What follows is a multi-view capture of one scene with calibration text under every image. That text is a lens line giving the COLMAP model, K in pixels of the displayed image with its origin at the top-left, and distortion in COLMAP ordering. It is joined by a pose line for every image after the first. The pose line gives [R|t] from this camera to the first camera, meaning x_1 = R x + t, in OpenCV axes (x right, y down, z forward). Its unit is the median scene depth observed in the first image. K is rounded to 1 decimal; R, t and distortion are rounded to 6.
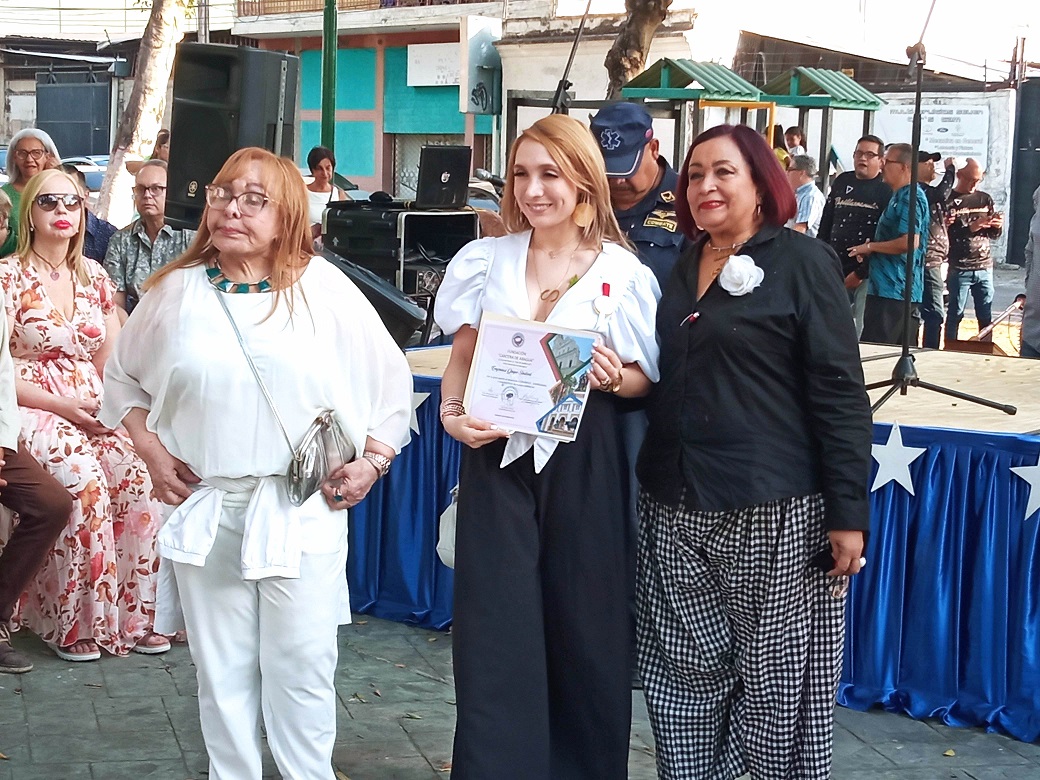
lens RADIAL K [[2105.0, 0, 520.0], [0, 2105.0, 390.0], [0, 0, 1]] dist [0.192111, -0.074493]
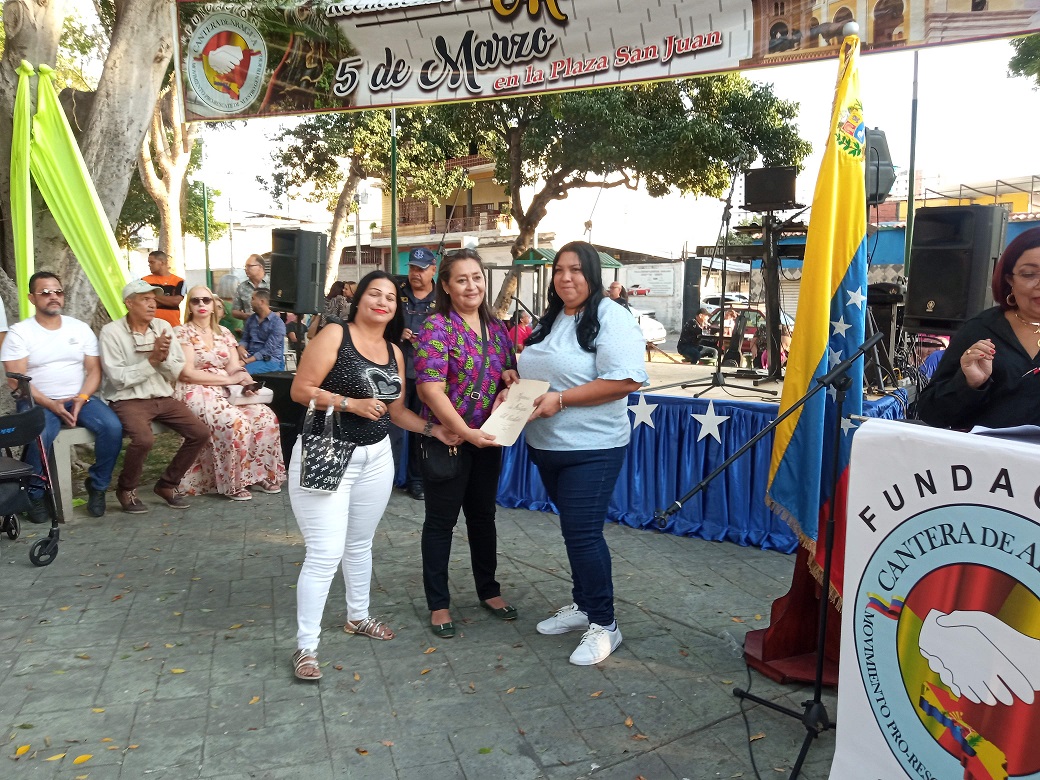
lens RADIAL K [[843.1, 0, 520.2], [0, 843.1, 396.2], [0, 0, 1]] dist [0.125819, -0.242203]
pose [[0.999400, -0.022046, 0.026704, 0.026272], [0.021813, 0.999722, 0.008969, 0.004221], [-0.026894, -0.008381, 0.999603, 0.031994]]
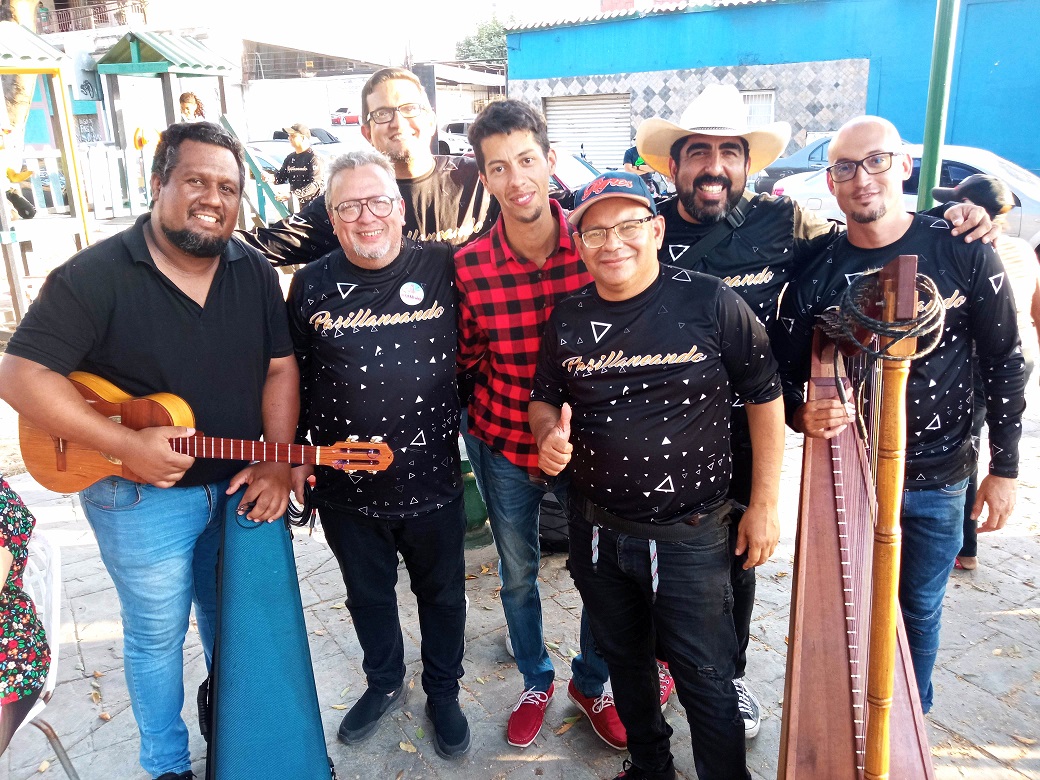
lens RADIAL K [[851.7, 0, 514.8], [0, 851.7, 394.7], [0, 0, 1]] dist [0.091481, -0.152448]
pose [[0.949275, -0.148297, 0.277282, 0.173553], [0.087538, 0.971578, 0.219939, -0.071752], [-0.302018, -0.184510, 0.935276, 0.602253]]
